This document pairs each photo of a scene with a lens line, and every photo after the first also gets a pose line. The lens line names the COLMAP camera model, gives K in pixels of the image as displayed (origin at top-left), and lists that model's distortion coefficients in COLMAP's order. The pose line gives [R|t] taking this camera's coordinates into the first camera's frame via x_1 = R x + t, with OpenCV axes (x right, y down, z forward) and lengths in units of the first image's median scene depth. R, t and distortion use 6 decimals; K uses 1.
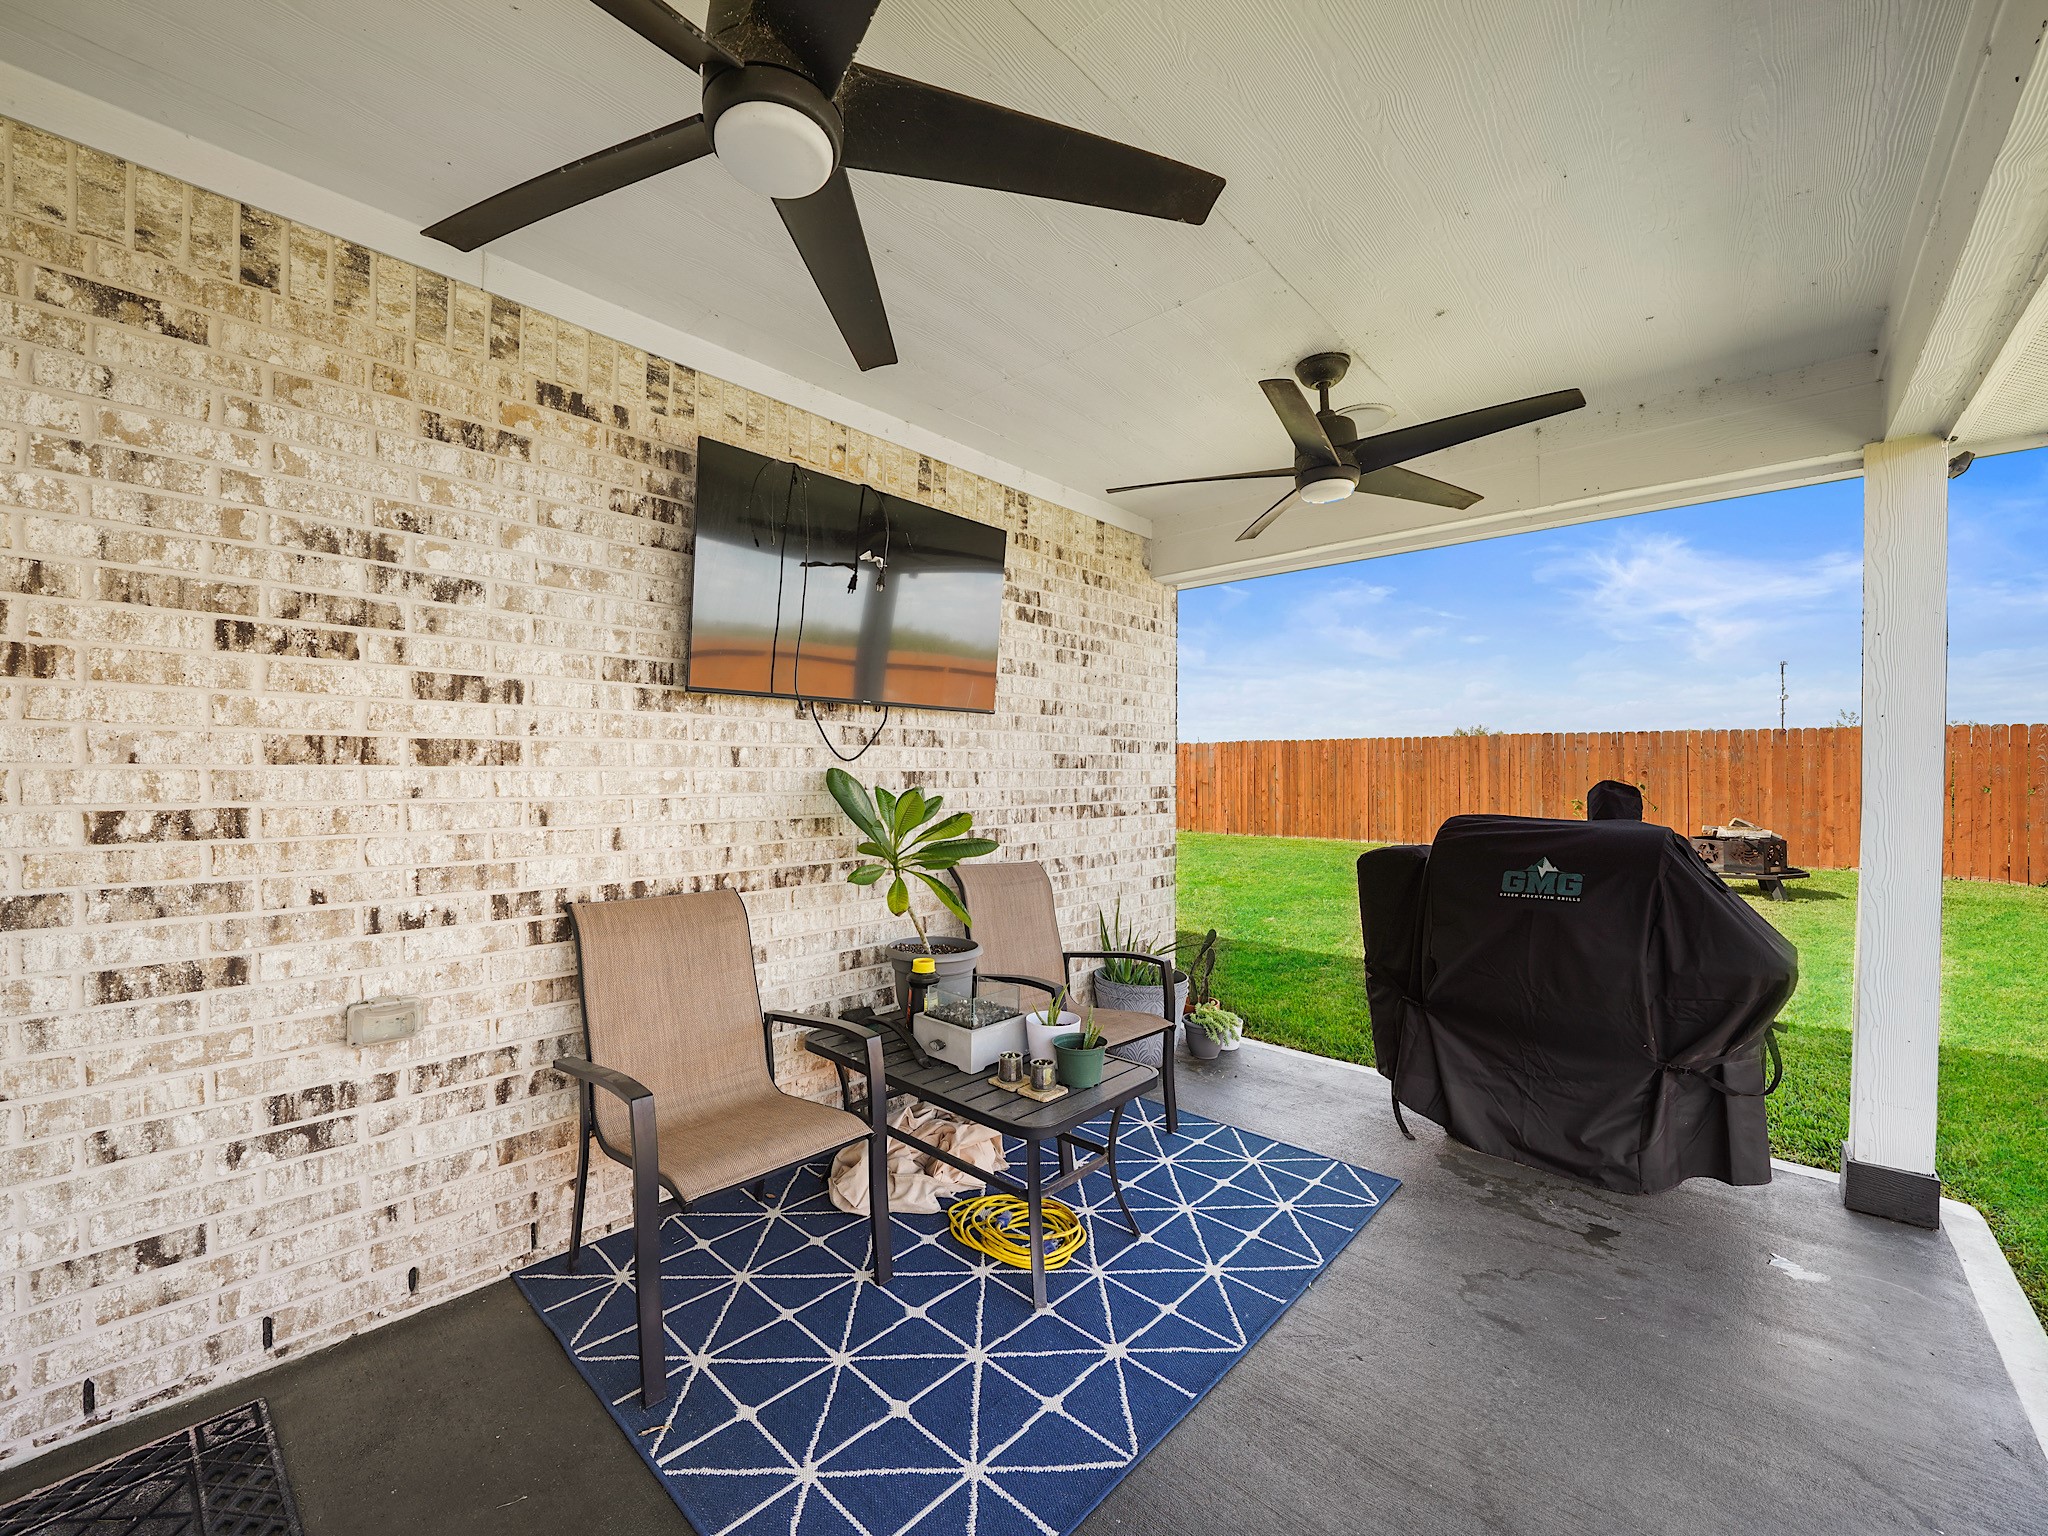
lens RADIAL K [[803.5, 0, 1024.0], [0, 803.5, 768.0], [0, 0, 1]] dist [-0.001370, -0.000185]
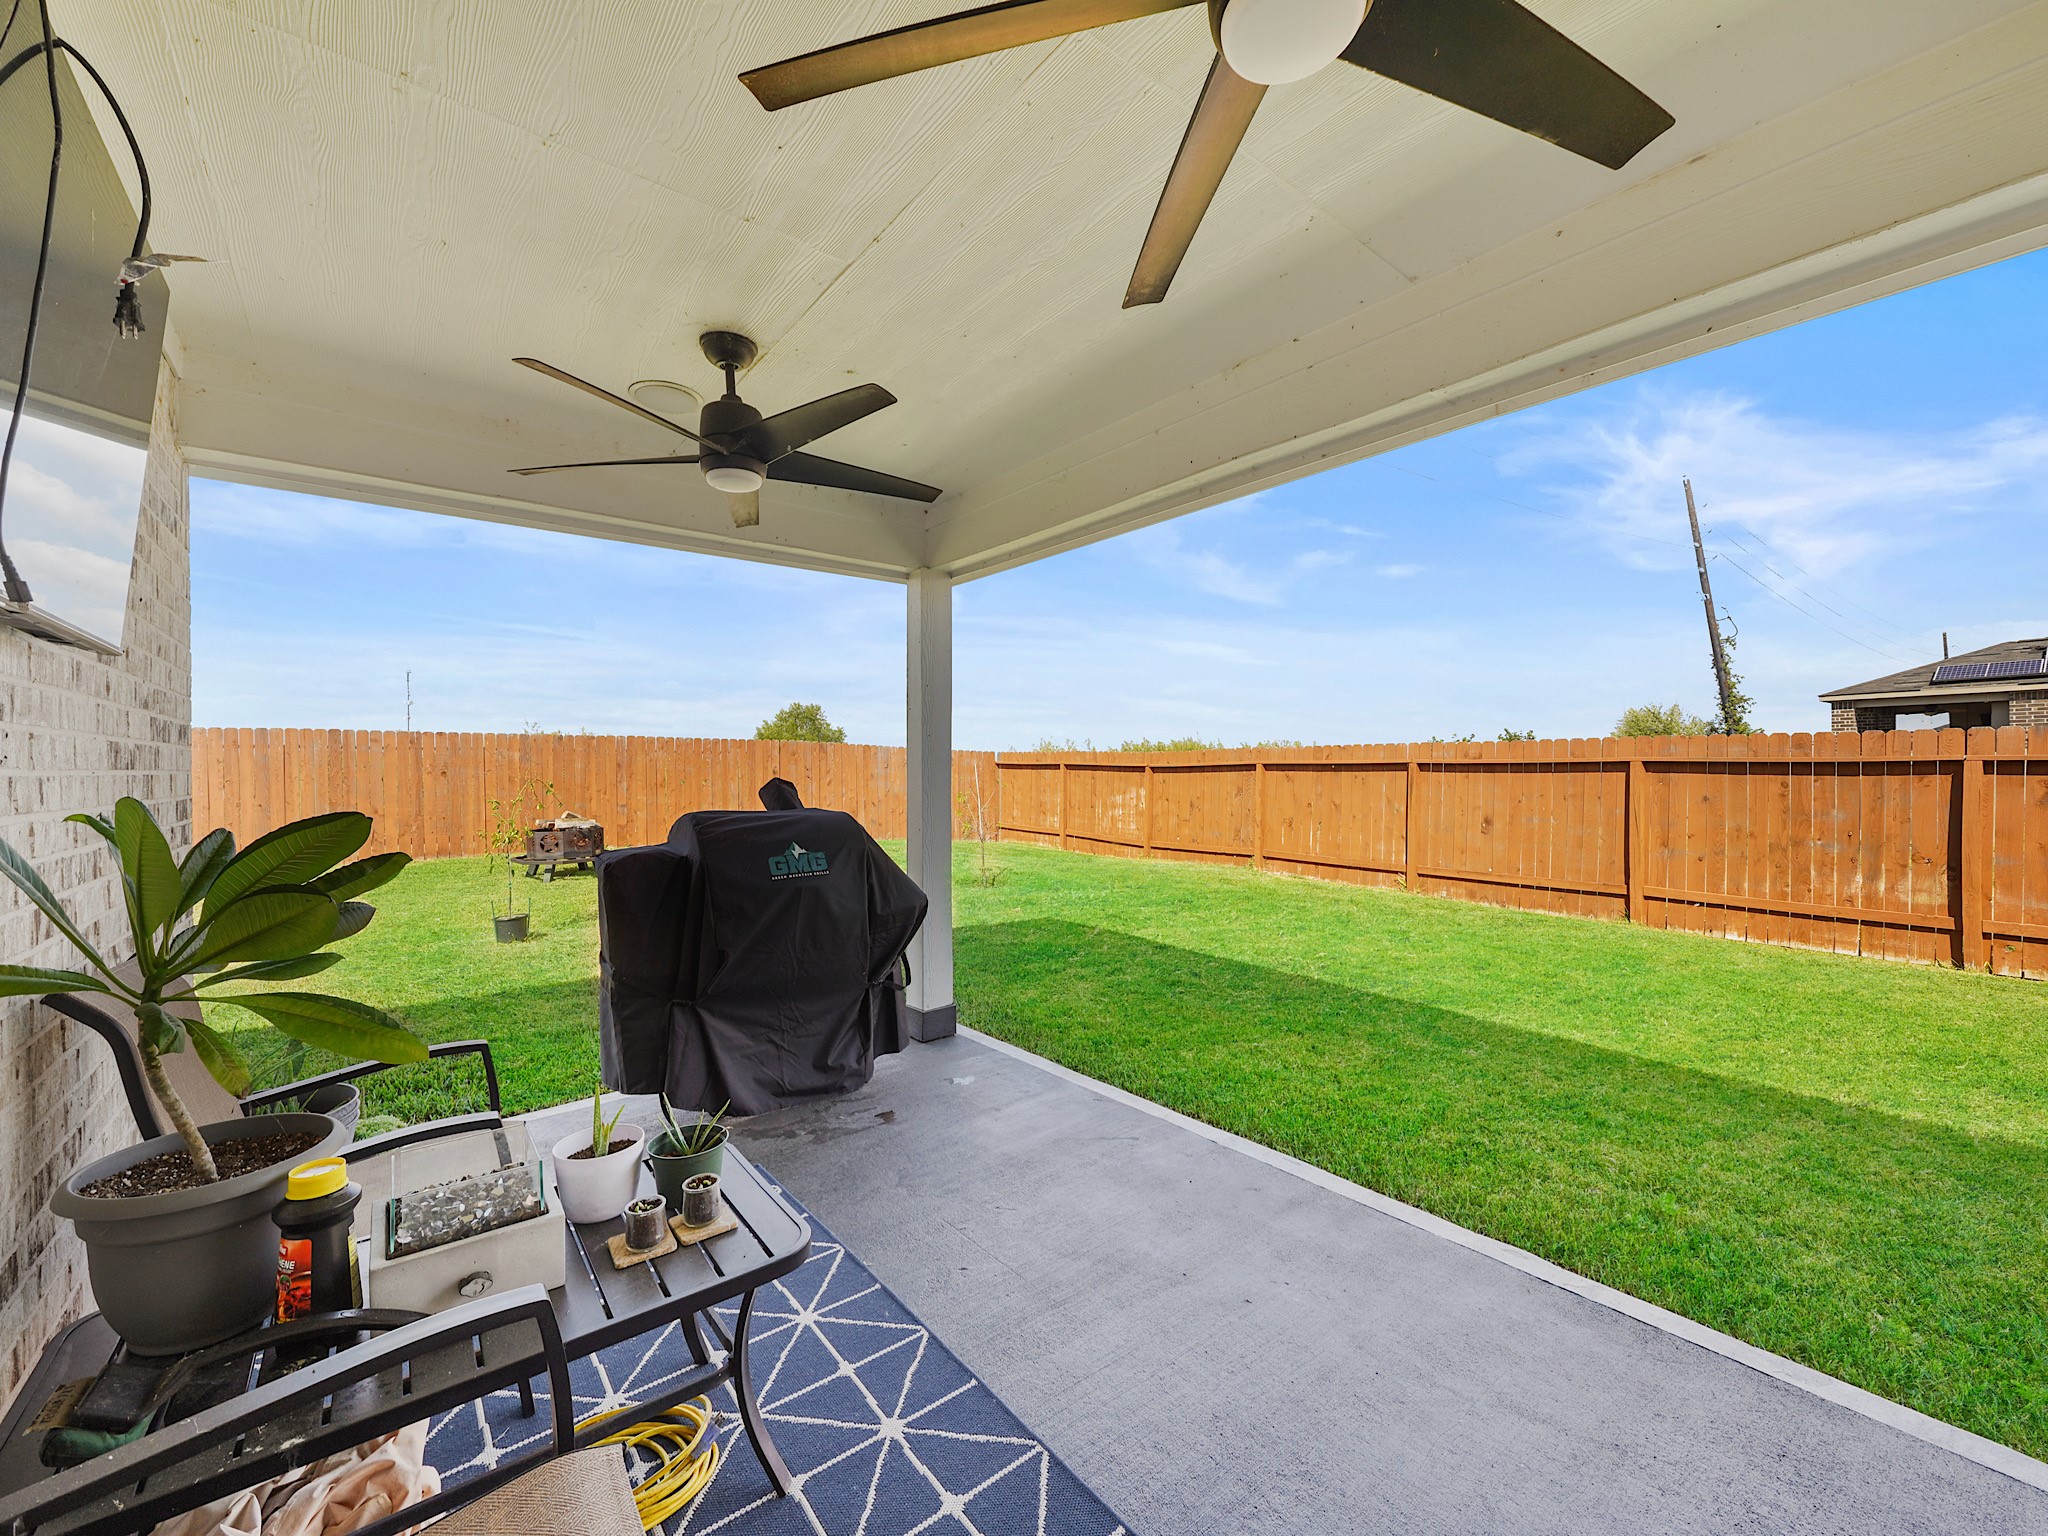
lens RADIAL K [[803.5, 0, 1024.0], [0, 803.5, 768.0], [0, 0, 1]] dist [-0.001370, -0.000185]
pose [[0.195025, -0.002261, 0.980796, -0.406875], [0.002934, 0.999994, 0.001722, 0.000023], [-0.980794, 0.002542, 0.195031, 0.386848]]
